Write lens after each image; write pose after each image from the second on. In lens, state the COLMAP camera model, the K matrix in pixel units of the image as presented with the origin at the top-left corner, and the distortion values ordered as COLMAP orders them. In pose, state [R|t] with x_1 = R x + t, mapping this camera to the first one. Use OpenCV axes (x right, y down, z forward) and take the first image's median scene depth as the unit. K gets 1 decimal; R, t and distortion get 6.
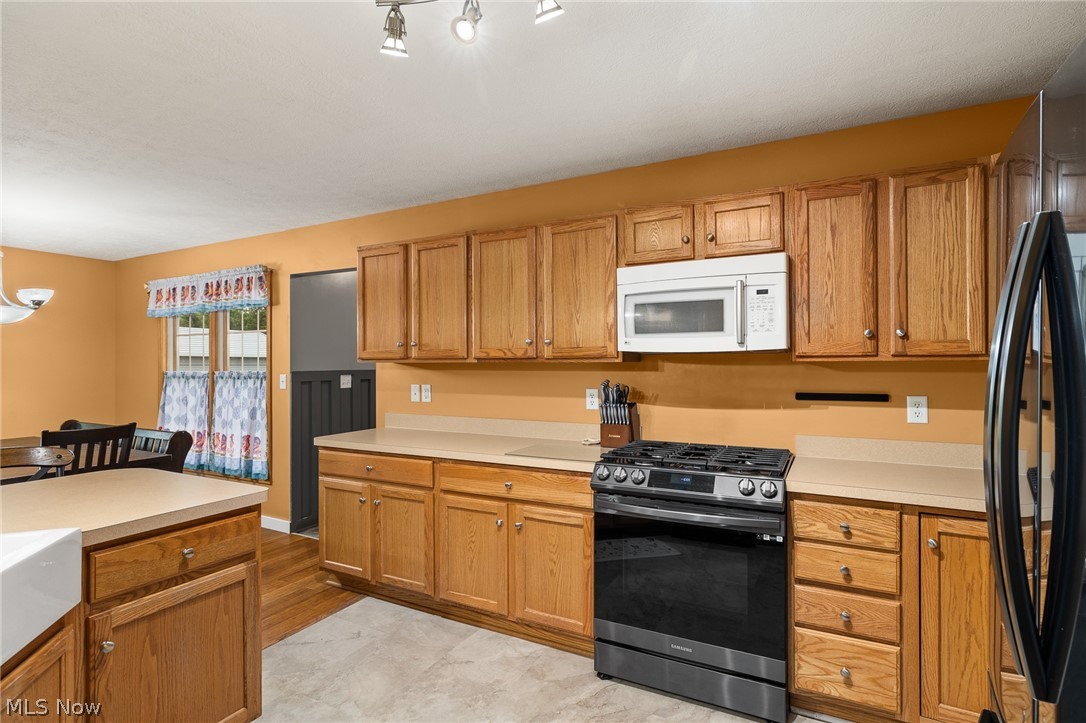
lens RADIAL K [[532.7, 0, 542.6], [0, 532.7, 363.4], [0, 0, 1]] dist [0.001303, 0.000392]
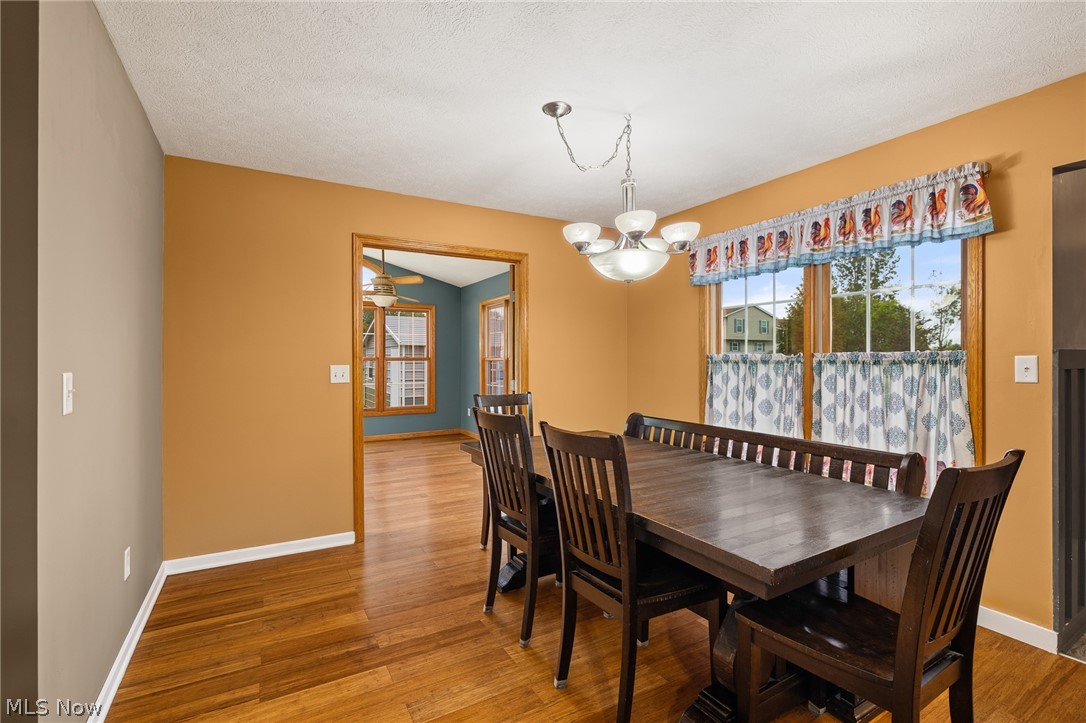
lens RADIAL K [[496.5, 0, 541.0], [0, 496.5, 359.5], [0, 0, 1]] dist [0.015729, 0.000189]
pose [[0.851226, 0.001615, -0.524797, -0.634654], [0.001227, 0.999986, 0.005066, 0.021348], [0.524798, -0.004956, 0.851212, 0.295527]]
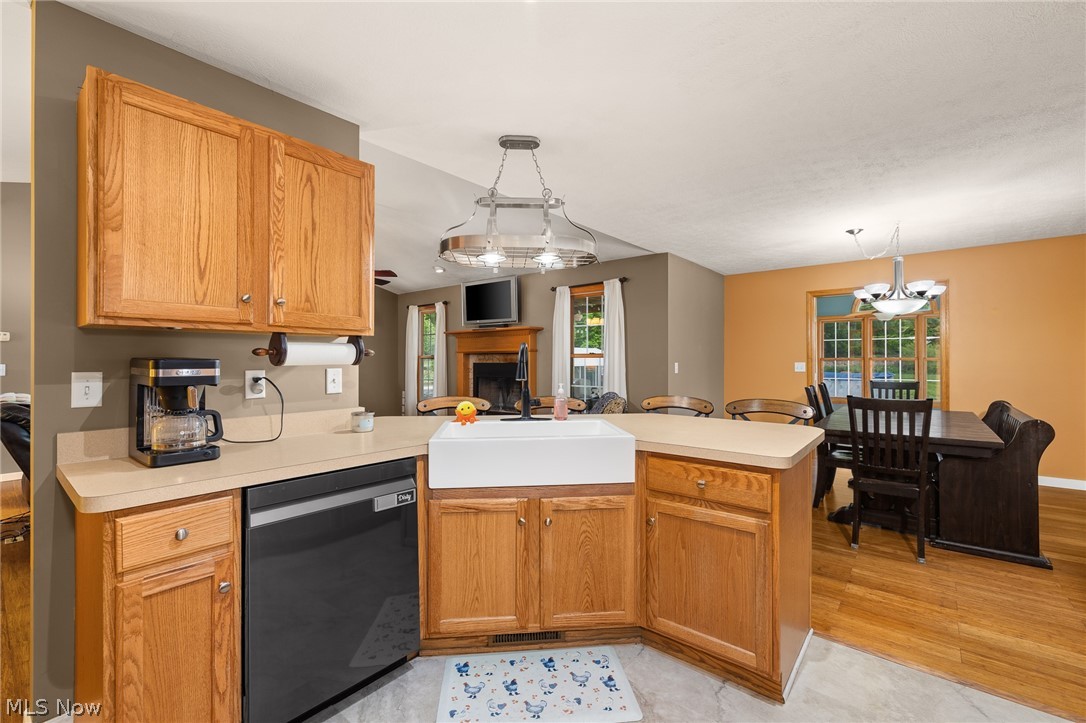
lens RADIAL K [[464.4, 0, 539.9], [0, 464.4, 357.6], [0, 0, 1]] dist [0.000443, 0.000498]
pose [[-0.188988, -0.003470, -0.981973, 0.170382], [0.003469, 0.999985, -0.004201, 0.022299], [0.981973, -0.004200, -0.188973, 0.296426]]
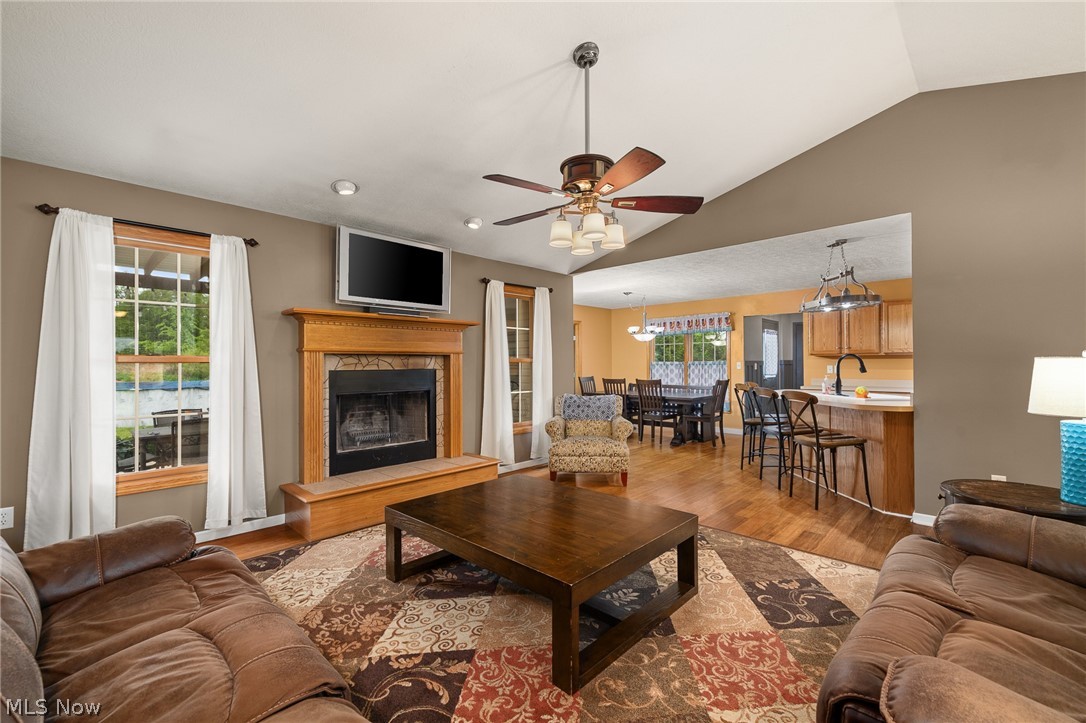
lens RADIAL K [[464.4, 0, 540.7], [0, 464.4, 366.2], [0, 0, 1]] dist [0.000443, 0.000498]
pose [[0.964901, -0.003162, -0.262594, -0.762319], [0.004964, 0.999968, 0.006199, 0.020762], [0.262566, -0.007285, 0.964886, -1.022640]]
